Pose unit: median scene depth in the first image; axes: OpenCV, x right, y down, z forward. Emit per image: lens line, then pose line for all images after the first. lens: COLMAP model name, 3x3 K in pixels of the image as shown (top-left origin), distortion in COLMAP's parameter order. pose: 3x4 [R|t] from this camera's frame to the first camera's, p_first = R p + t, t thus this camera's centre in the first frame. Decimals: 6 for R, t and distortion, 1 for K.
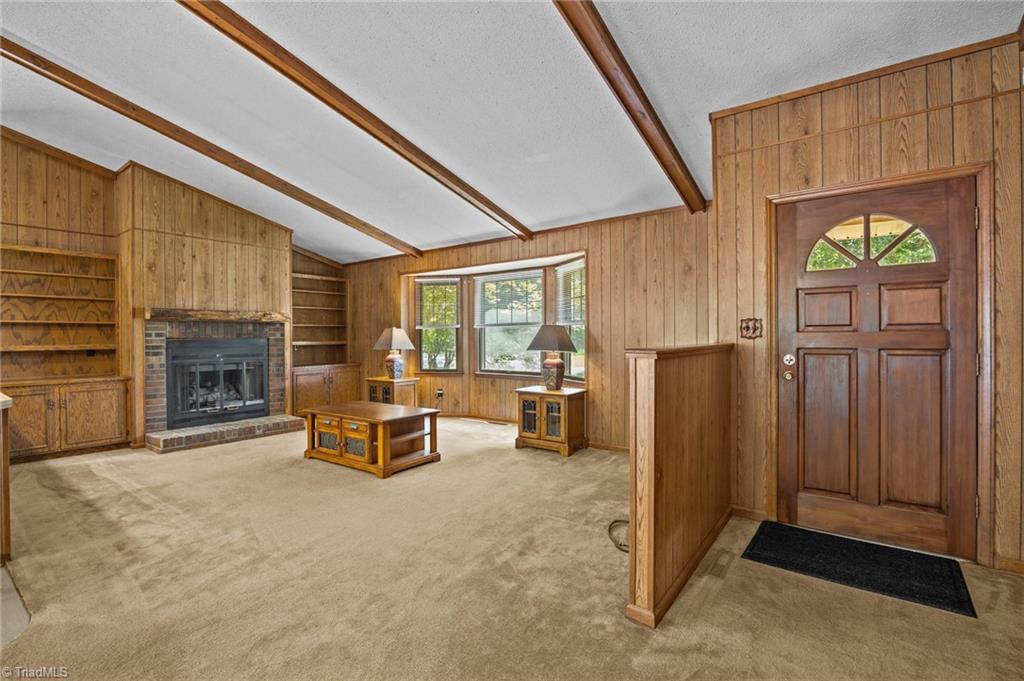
lens RADIAL K [[464.9, 0, 506.8], [0, 464.9, 338.8], [0, 0, 1]] dist [-0.014470, -0.000274]
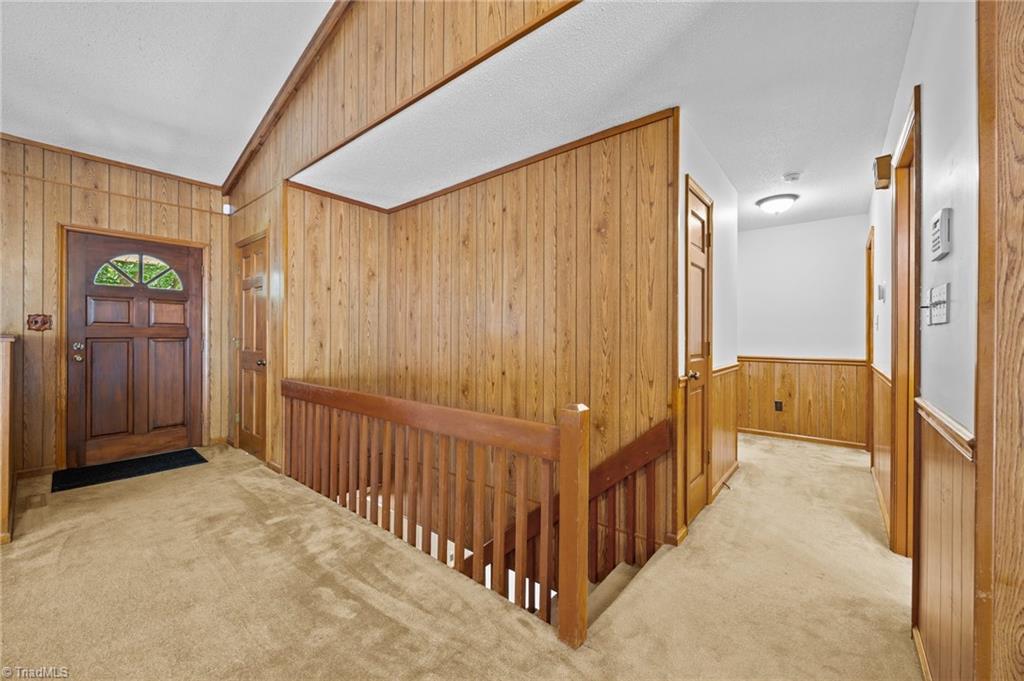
lens RADIAL K [[391.1, 0, 509.9], [0, 391.1, 336.8], [0, 0, 1]] dist [-0.001972, 0.000207]
pose [[0.043770, 0.002587, 0.999038, -0.554343], [-0.000726, 0.999996, -0.002558, 0.021428], [-0.999041, -0.000613, 0.043771, -0.371041]]
